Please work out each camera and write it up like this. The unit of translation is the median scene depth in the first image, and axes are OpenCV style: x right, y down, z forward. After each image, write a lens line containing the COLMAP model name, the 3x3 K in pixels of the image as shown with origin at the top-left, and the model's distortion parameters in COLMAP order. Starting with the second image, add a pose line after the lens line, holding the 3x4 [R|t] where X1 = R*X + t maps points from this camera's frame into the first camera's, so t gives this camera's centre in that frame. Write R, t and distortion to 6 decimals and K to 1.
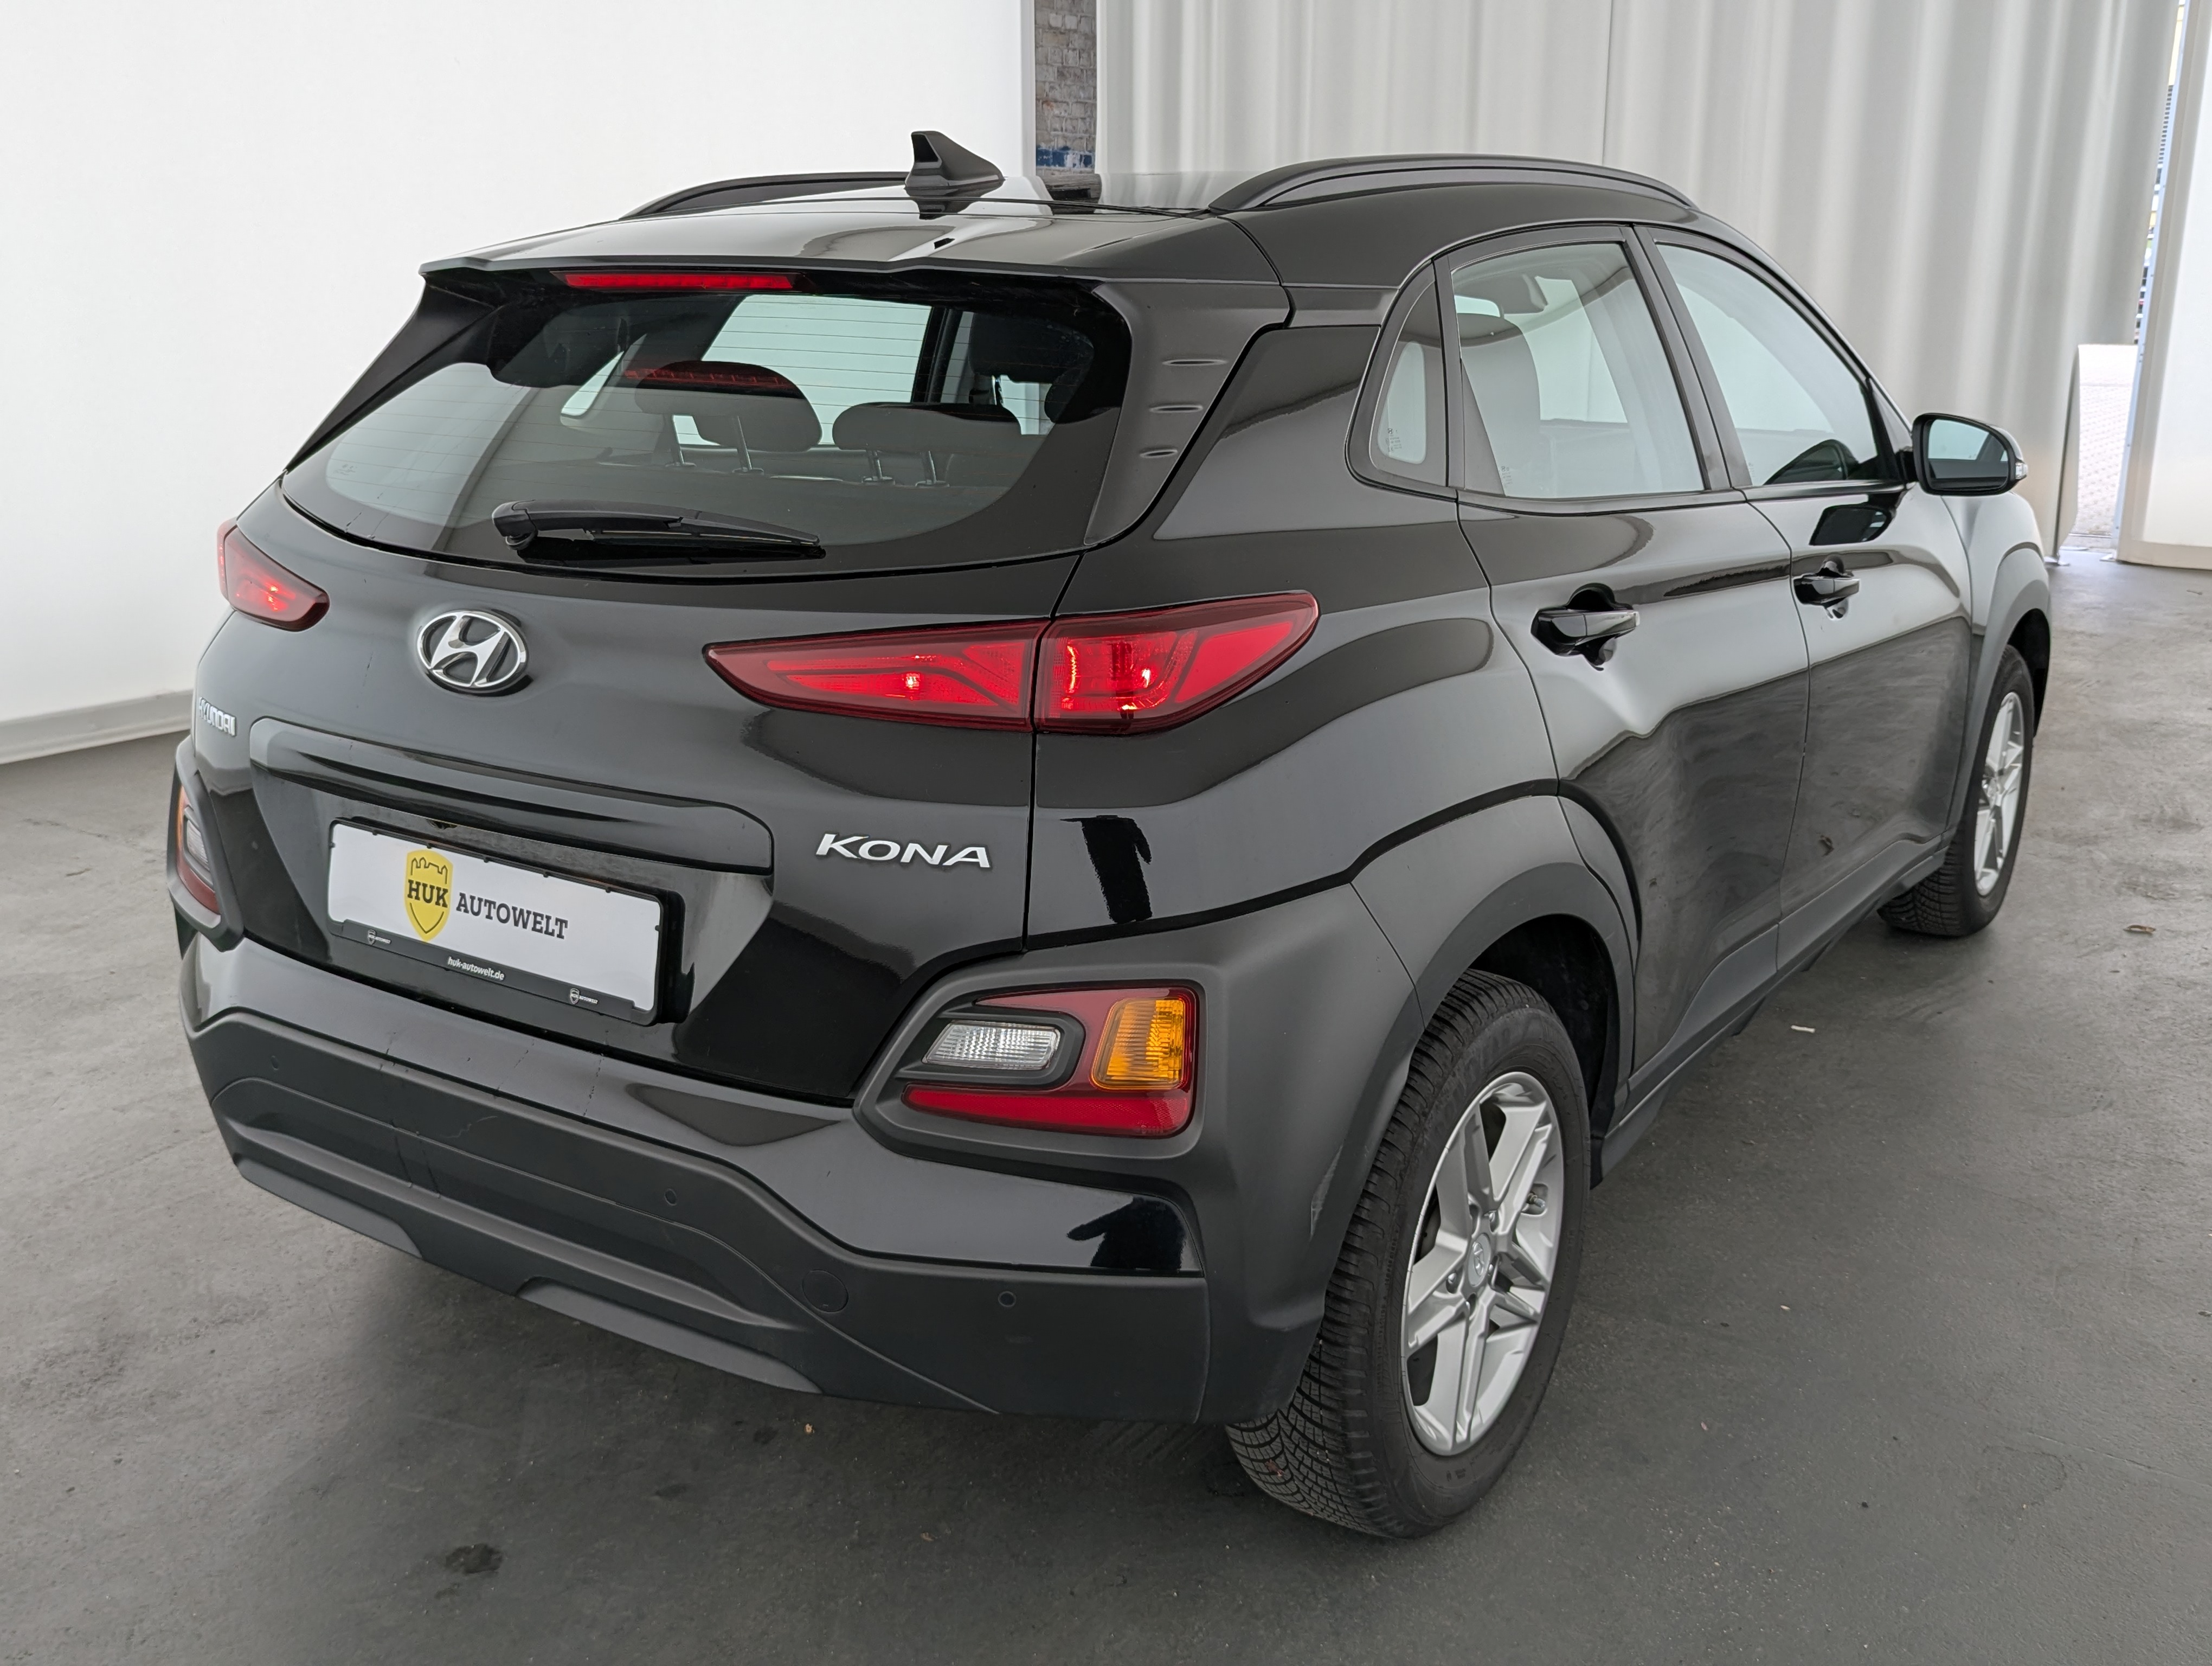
lens RADIAL K [[2114.5, 0, 1116.8], [0, 2114.5, 820.9], [0, 0, 1]] dist [0.060659, 0.000000]
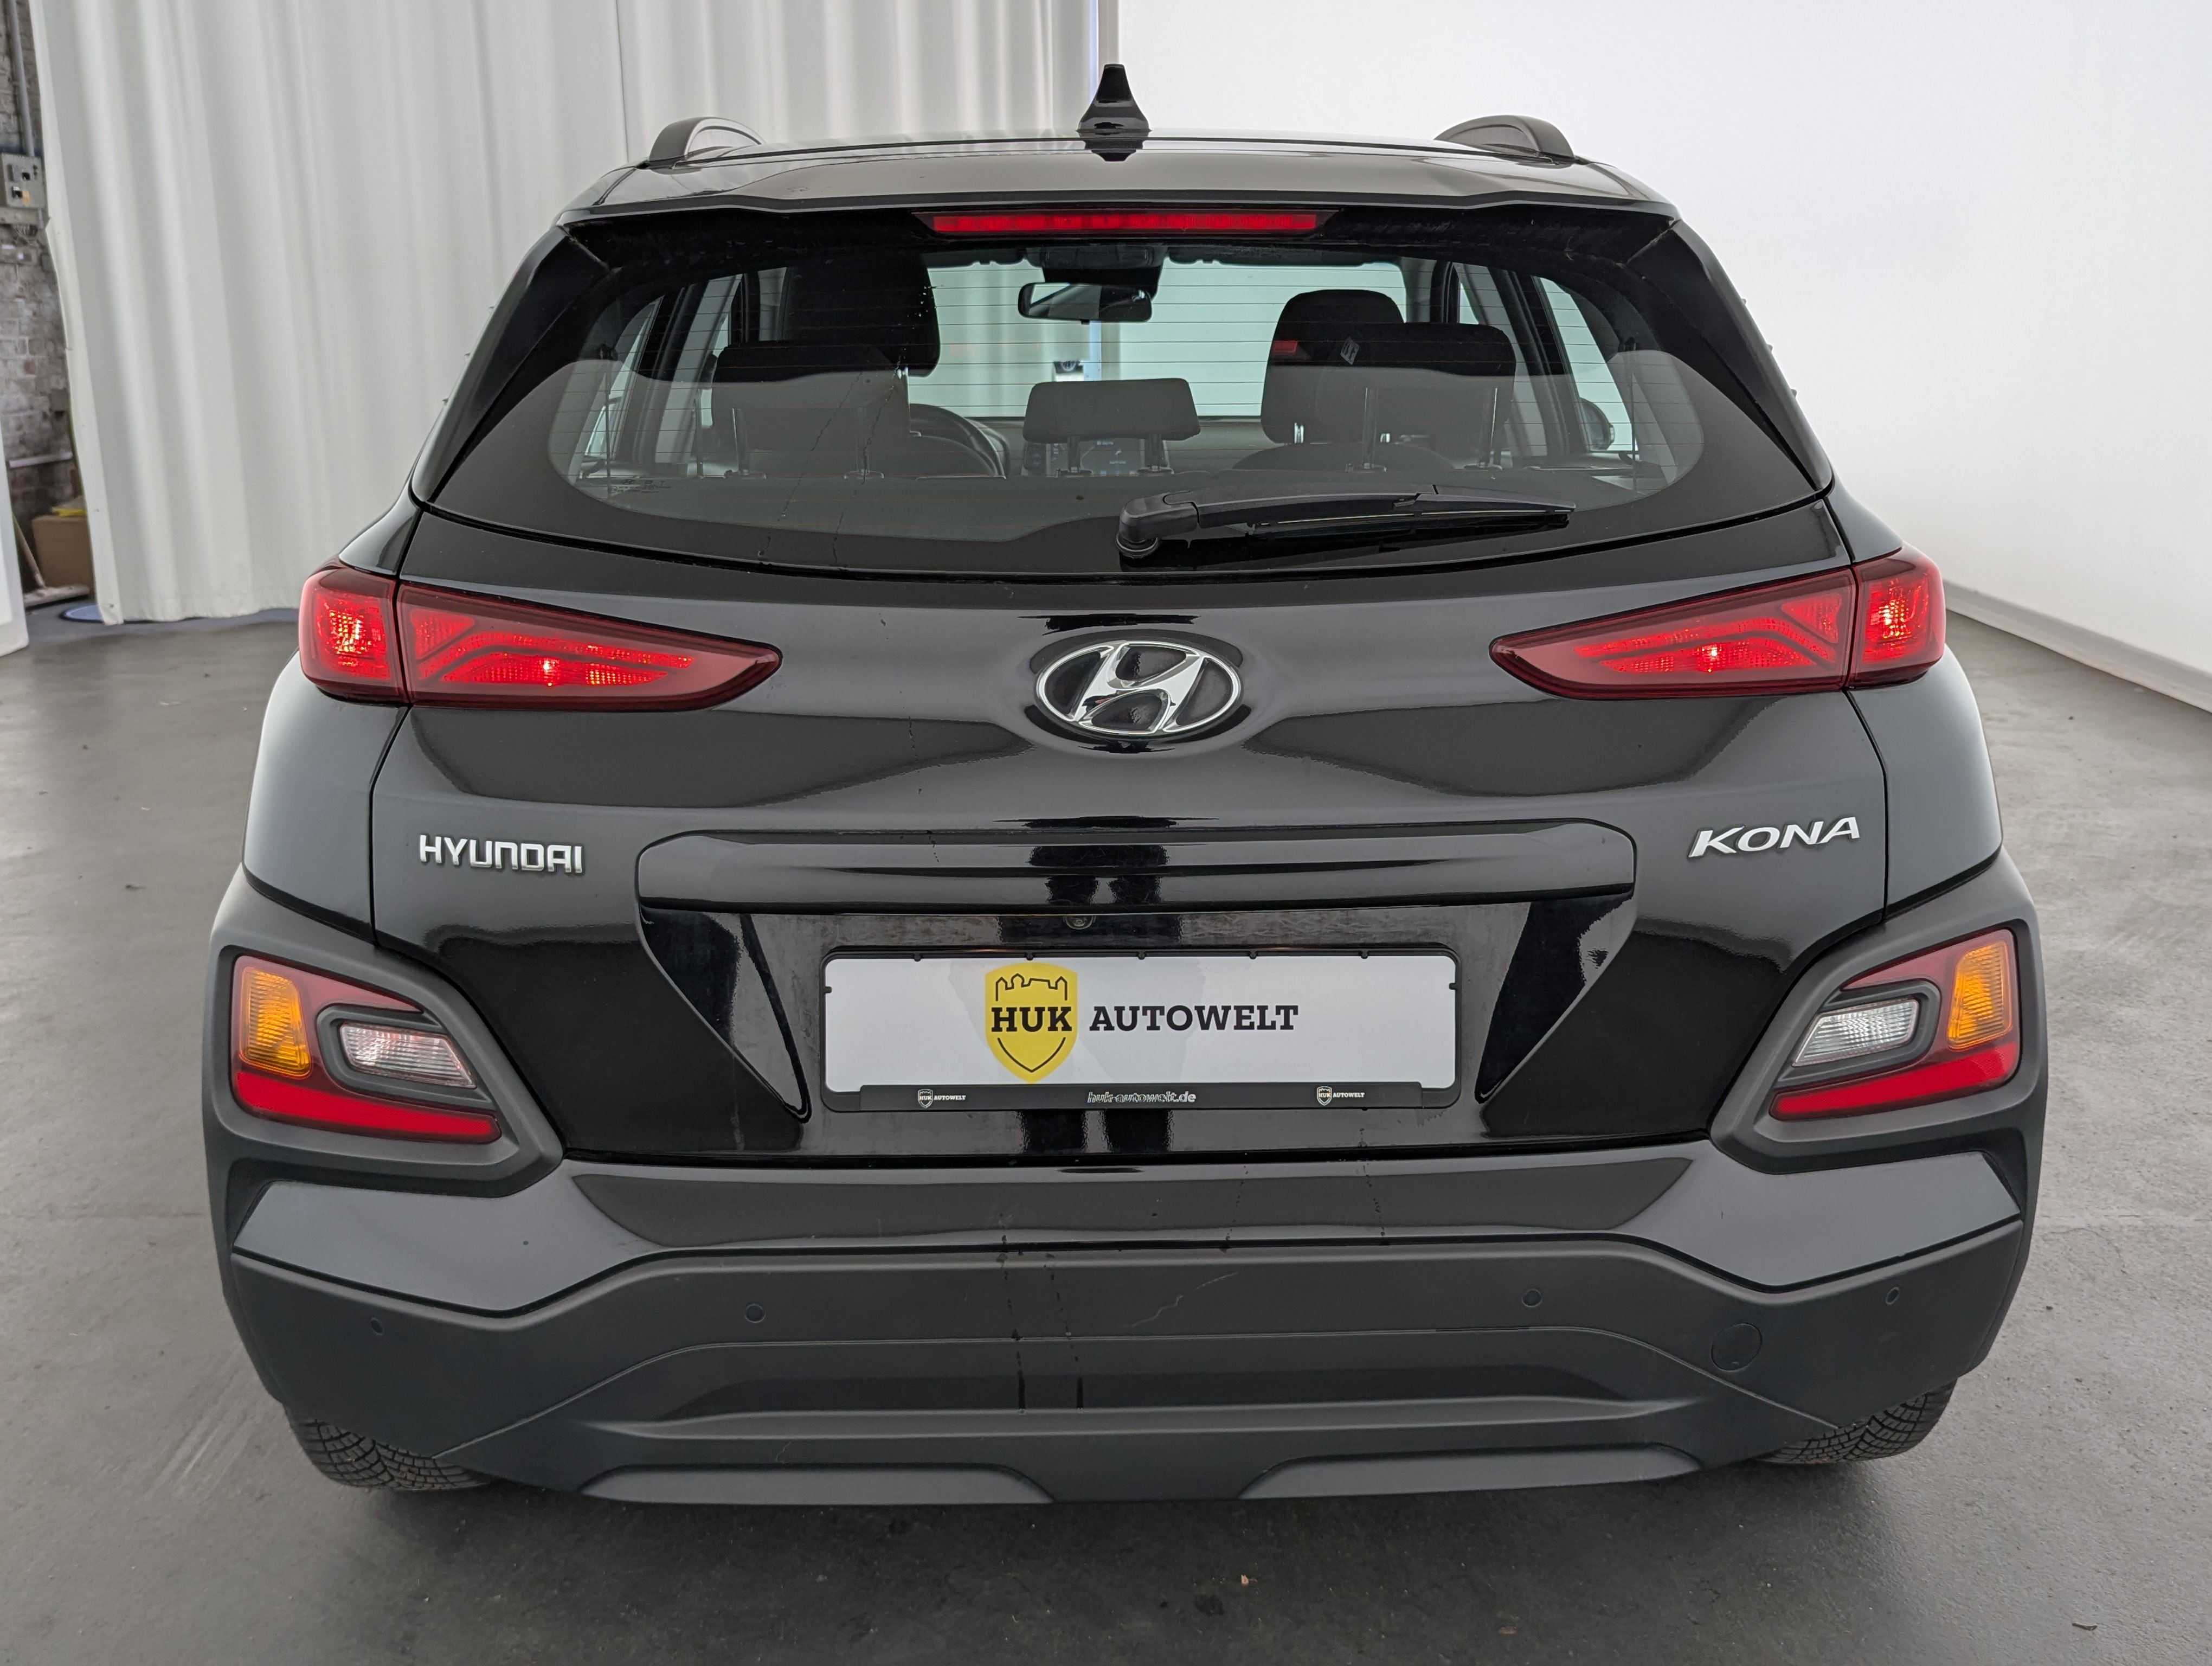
lens RADIAL K [[2114.5, 0, 1088.6], [0, 2114.5, 798.7], [0, 0, 1]] dist [0.060659, 0.000000]
pose [[0.812161, -0.143323, 0.565556, -0.816916], [0.156483, 0.987351, 0.025498, -0.067622], [-0.562057, 0.067791, 0.824316, 0.402783]]
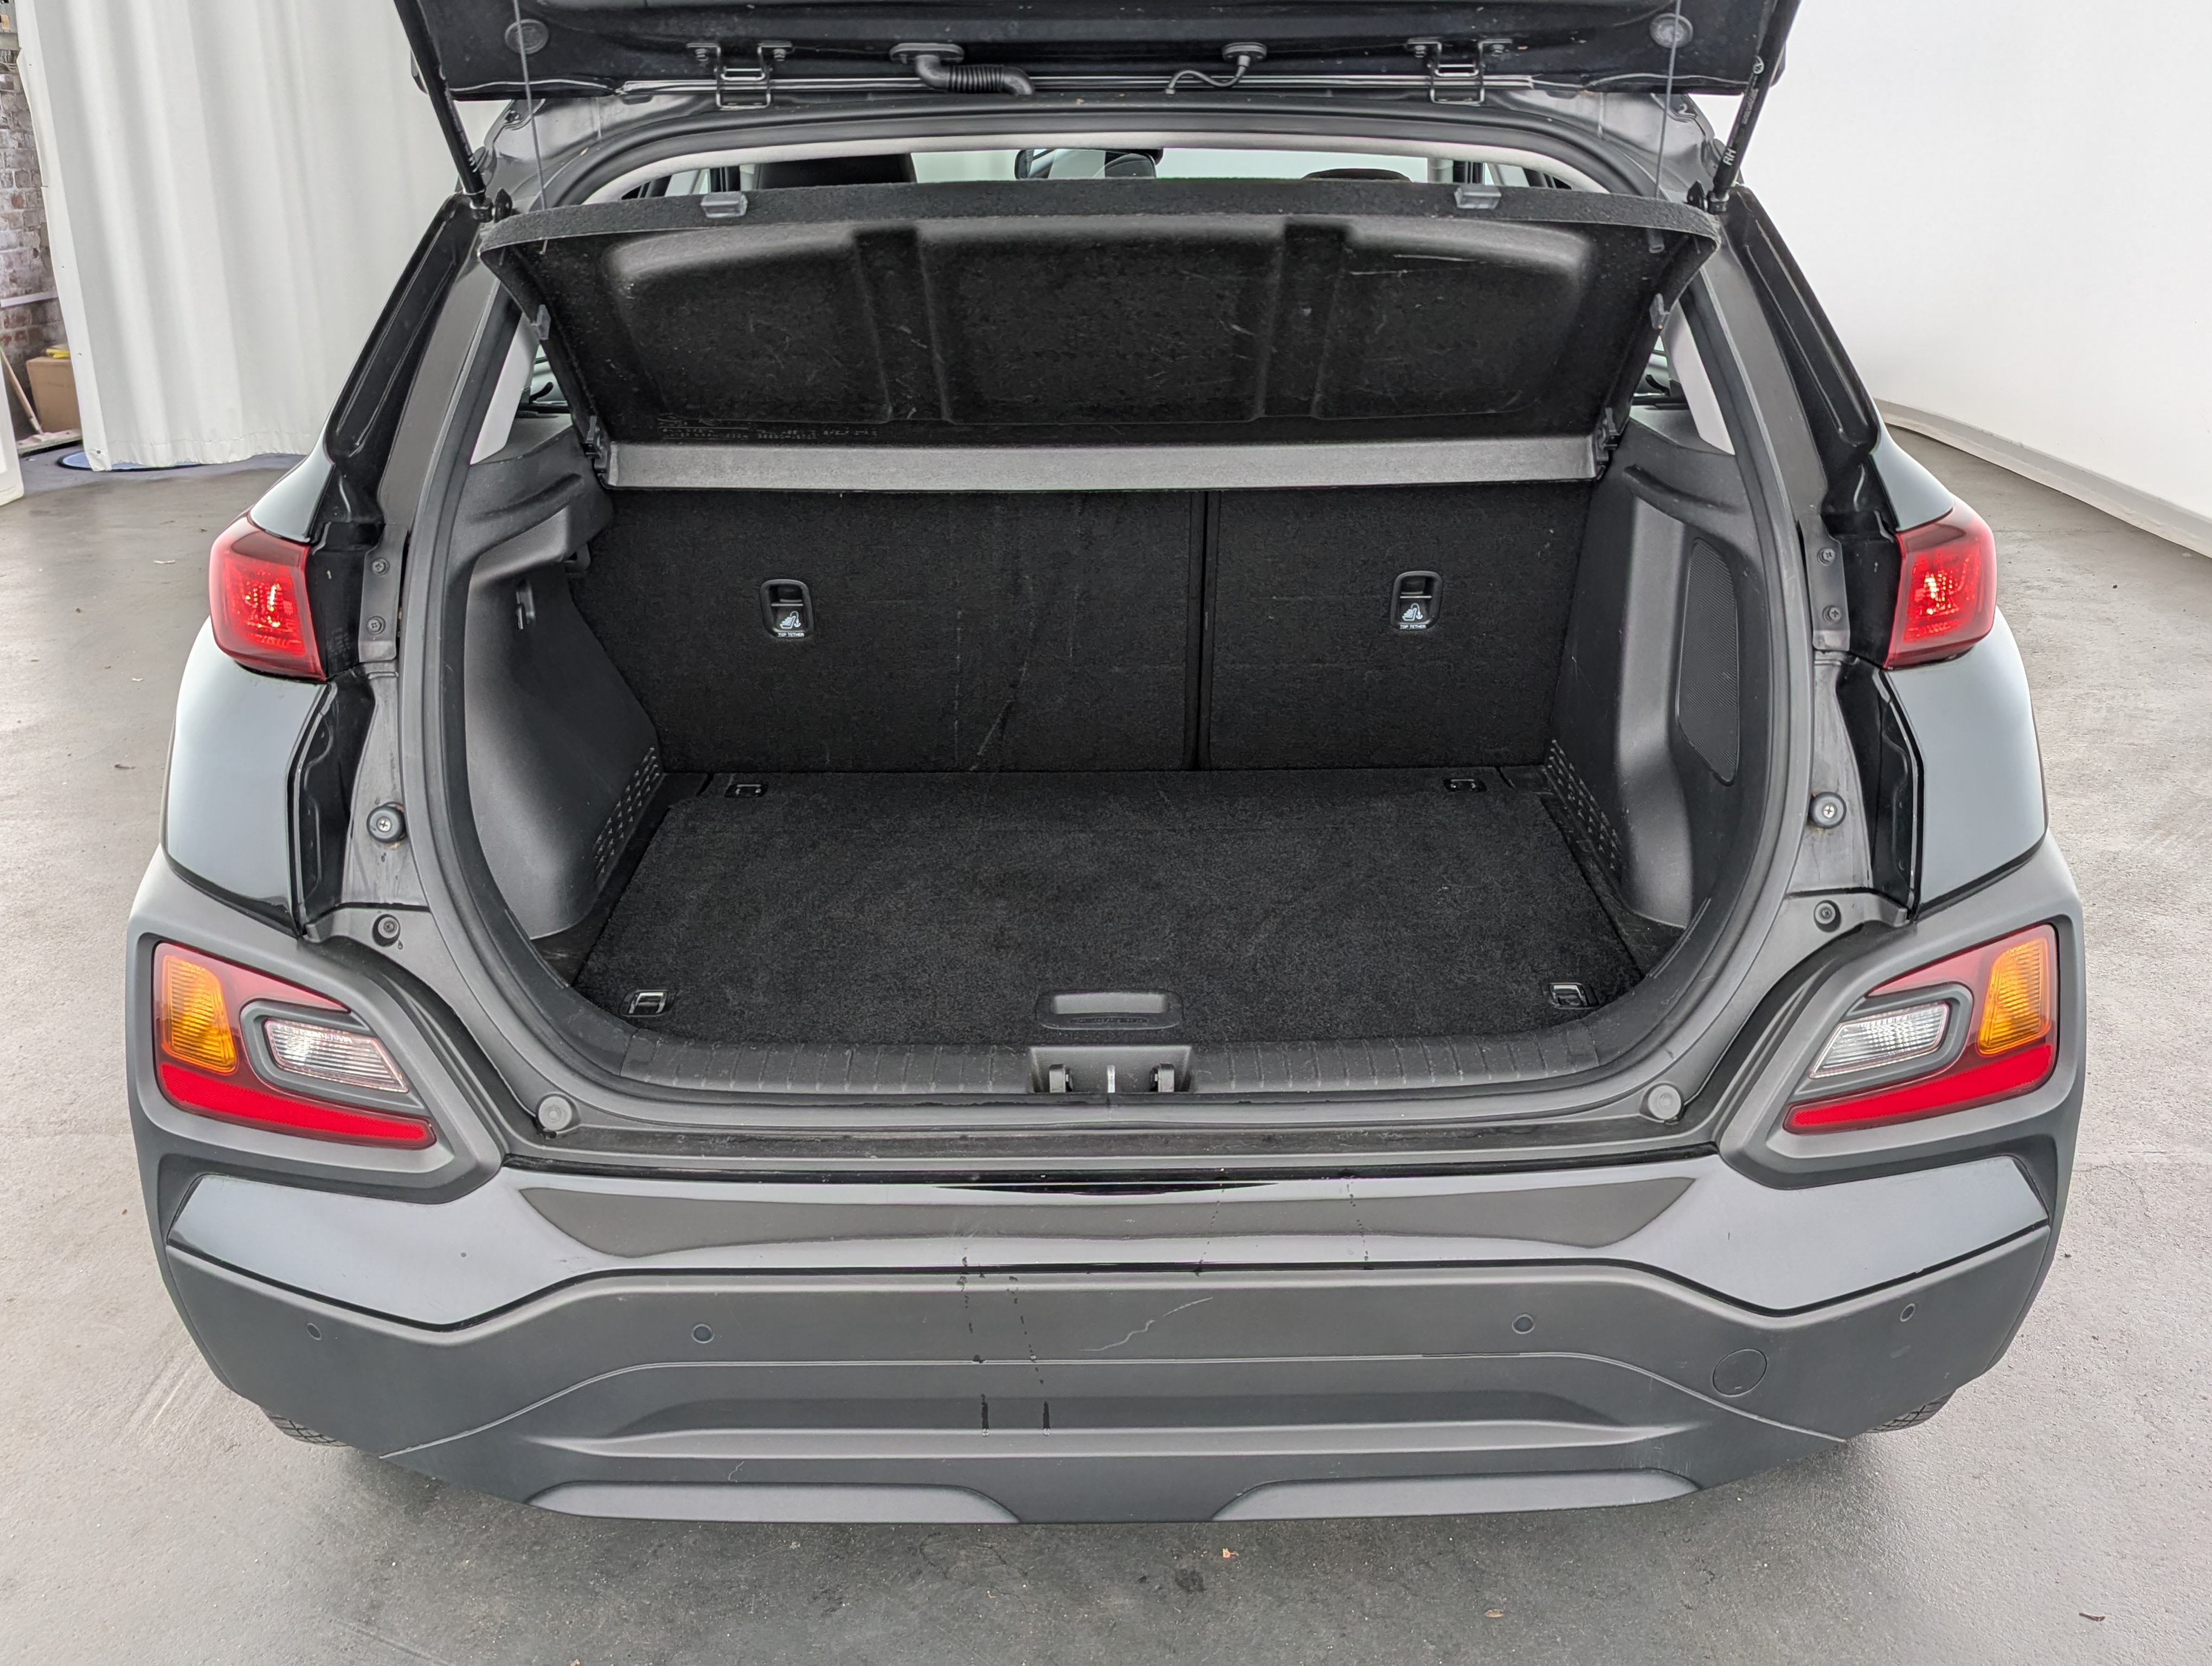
lens RADIAL K [[2114.5, 0, 1073.4], [0, 2114.5, 834.7], [0, 0, 1]] dist [0.060659, 0.000000]
pose [[0.821962, -0.192105, 0.536166, -0.755062], [0.153638, 0.981288, 0.116057, -0.122191], [-0.548428, -0.013019, 0.836096, 0.442081]]
